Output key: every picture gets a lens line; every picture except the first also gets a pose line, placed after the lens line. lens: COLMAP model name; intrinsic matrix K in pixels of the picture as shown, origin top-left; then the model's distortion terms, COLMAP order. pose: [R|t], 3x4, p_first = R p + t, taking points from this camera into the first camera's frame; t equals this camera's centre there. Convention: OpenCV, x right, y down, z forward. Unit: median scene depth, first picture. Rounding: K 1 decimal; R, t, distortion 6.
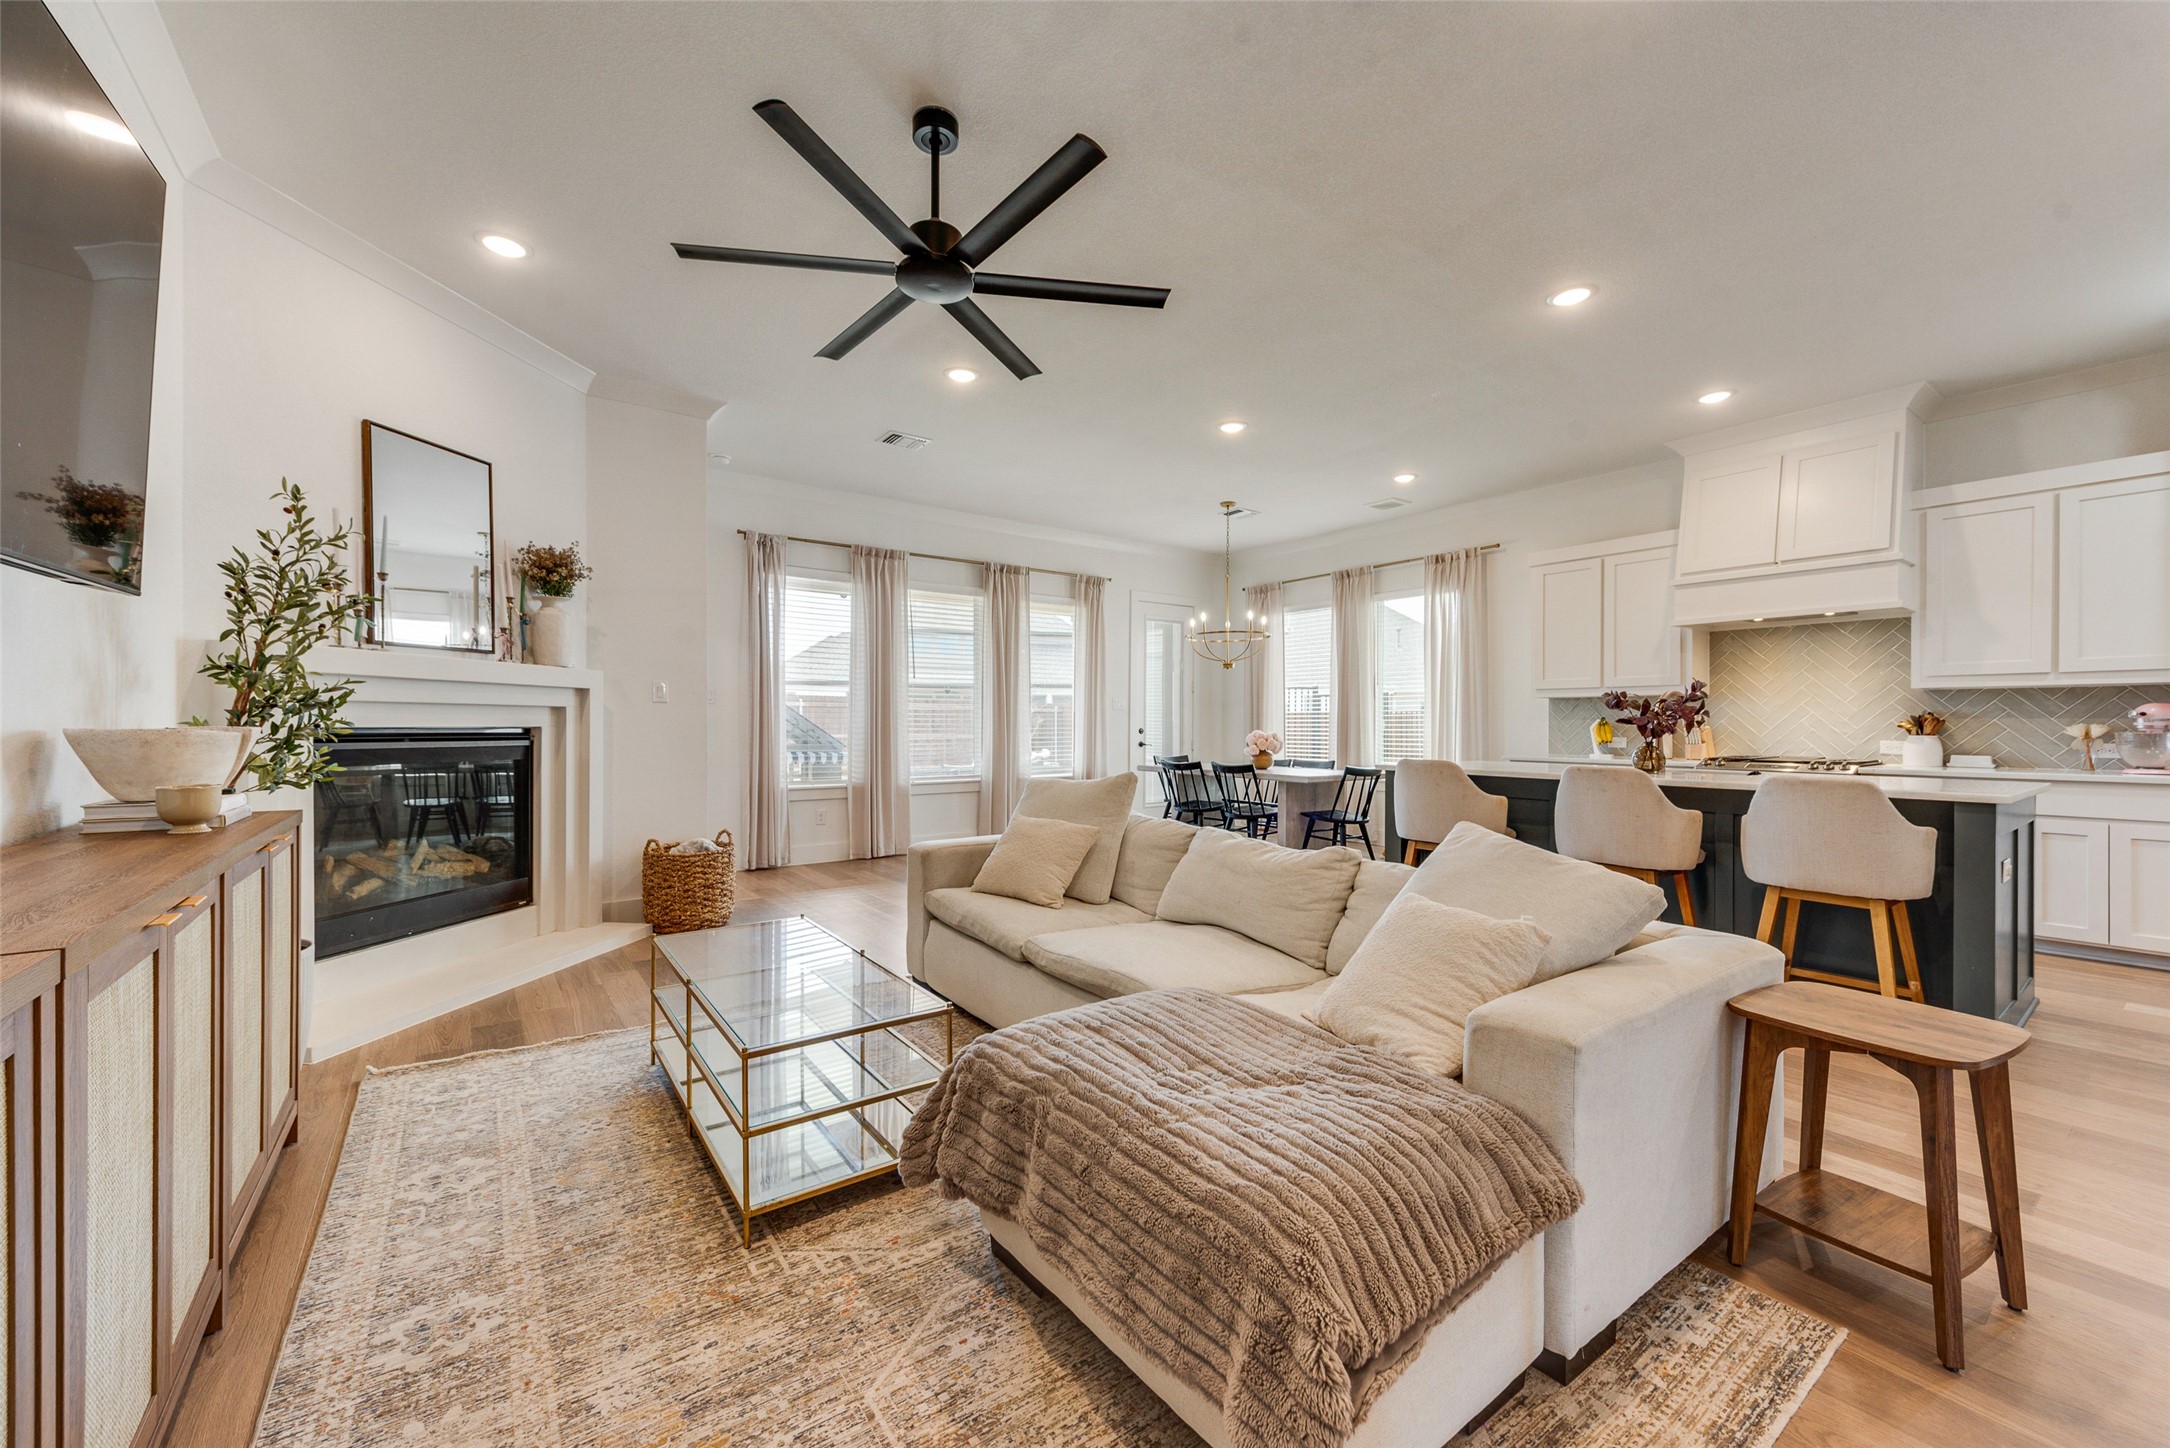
lens RADIAL K [[843.5, 0, 1075.3], [0, 843.5, 727.9], [0, 0, 1]] dist [0.014272, -0.005090]
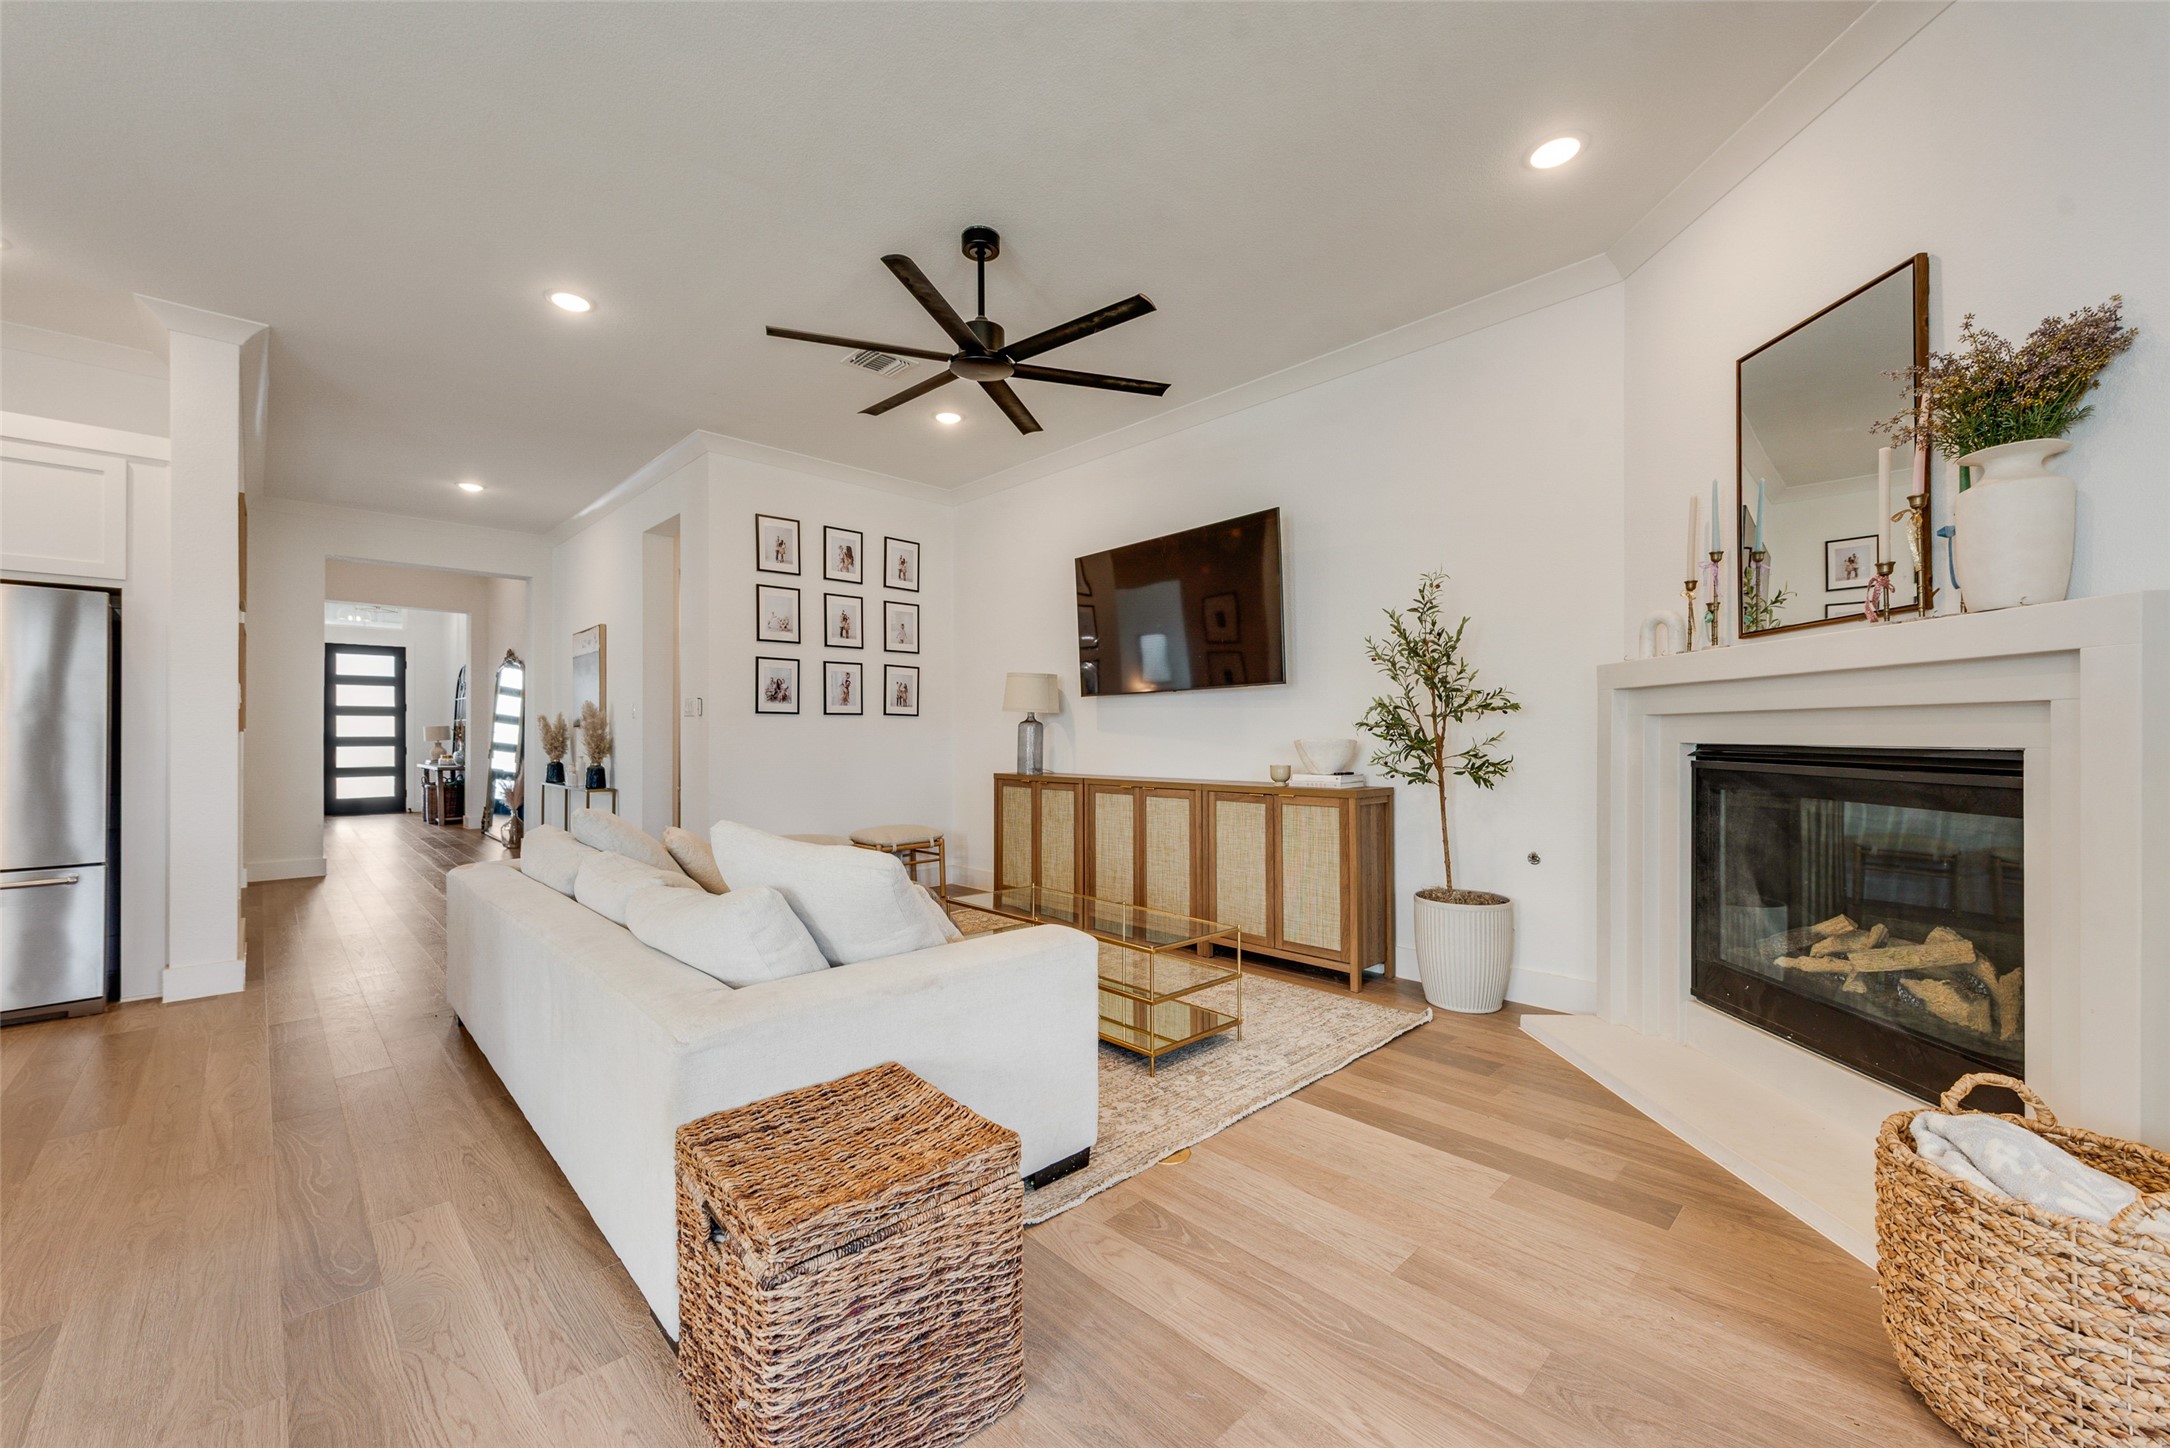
lens RADIAL K [[845.9, 0, 1073.6], [0, 845.9, 737.8], [0, 0, 1]] dist [0.012874, -0.004832]
pose [[-0.990645, -0.001346, -0.136460, -0.070723], [-0.002492, 0.999963, 0.008234, -0.008323], [0.136444, 0.008497, -0.990611, 1.184609]]
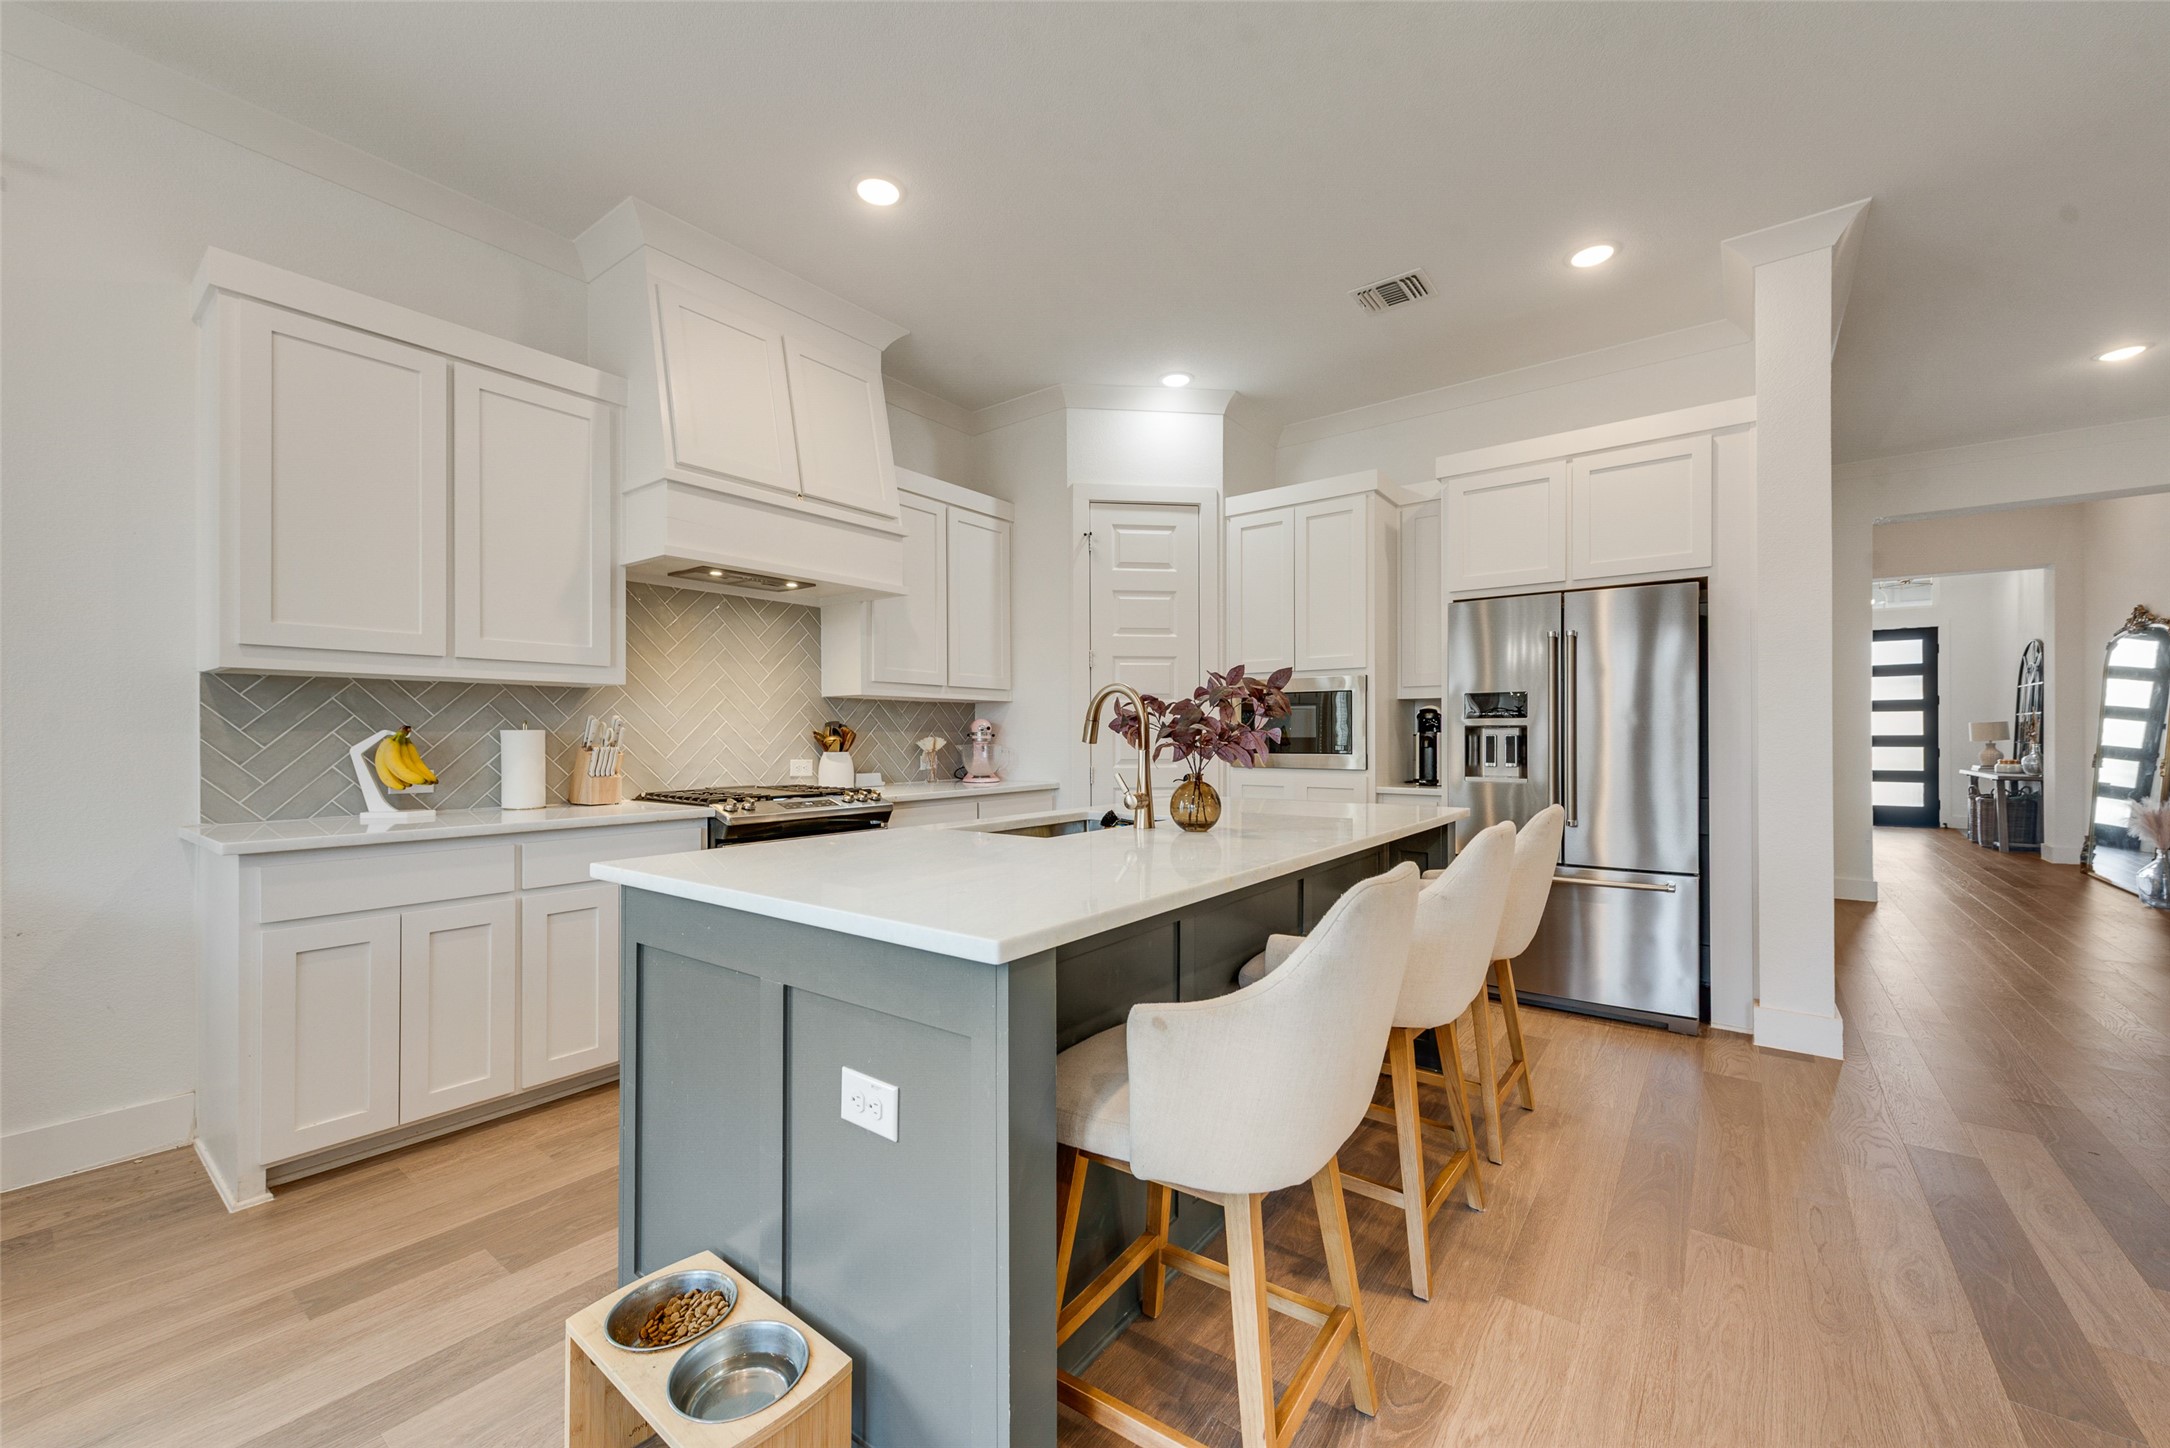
lens RADIAL K [[843.5, 0, 1075.3], [0, 843.5, 727.9], [0, 0, 1]] dist [0.014272, -0.005090]
pose [[-0.277996, 0.006843, 0.960558, 0.139282], [0.007042, 0.999962, -0.005086, -0.008835], [-0.960556, 0.005350, -0.278034, 1.010115]]
